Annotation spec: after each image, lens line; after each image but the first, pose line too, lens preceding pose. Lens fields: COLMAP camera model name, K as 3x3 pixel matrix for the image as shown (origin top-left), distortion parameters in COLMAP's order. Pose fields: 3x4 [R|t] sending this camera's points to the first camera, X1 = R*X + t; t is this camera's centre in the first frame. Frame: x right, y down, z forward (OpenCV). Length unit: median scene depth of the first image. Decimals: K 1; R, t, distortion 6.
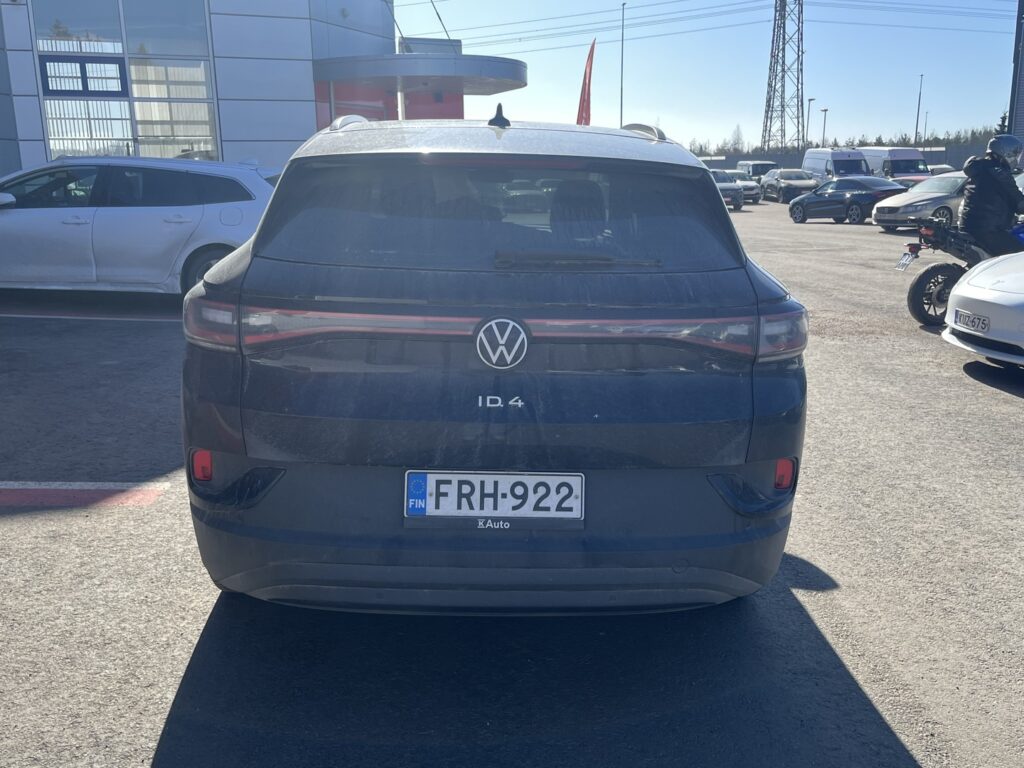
lens RADIAL K [[939.5, 0, 507.5], [0, 939.5, 388.6], [0, 0, 1]] dist [0.037214, 0.007853]
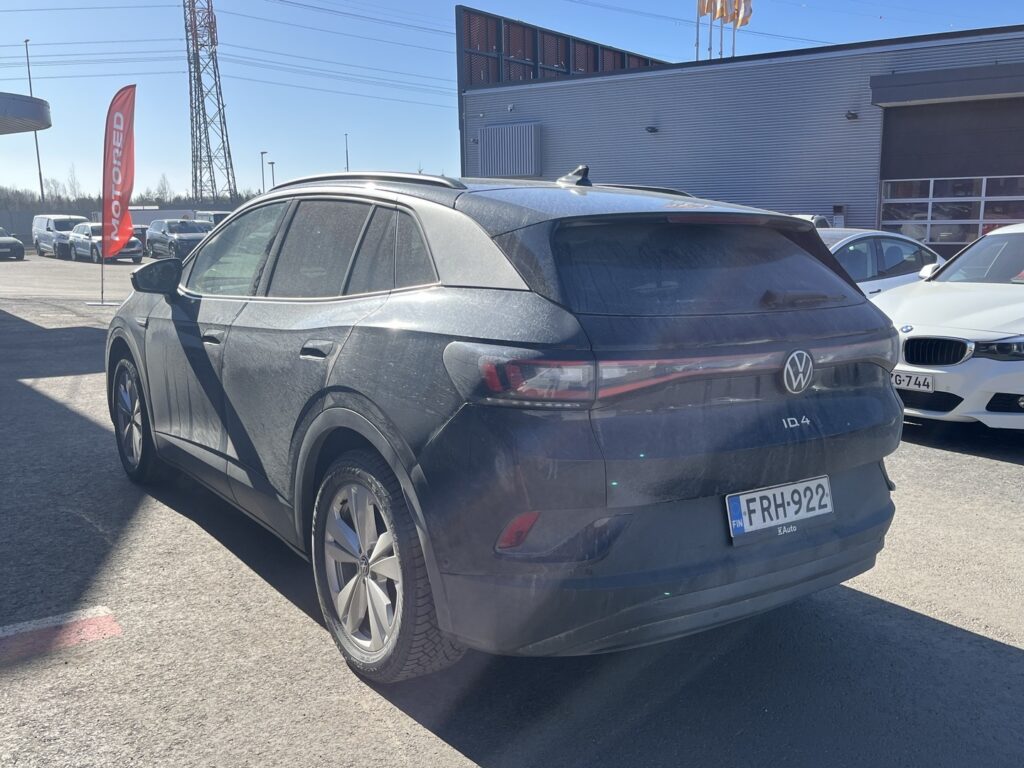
lens RADIAL K [[939.5, 0, 507.5], [0, 939.5, 388.6], [0, 0, 1]] dist [0.037214, 0.007853]
pose [[0.836162, -0.104265, 0.538481, -0.902124], [0.131103, 0.991301, -0.011634, -0.058157], [-0.532584, 0.080324, 0.842557, 0.194970]]
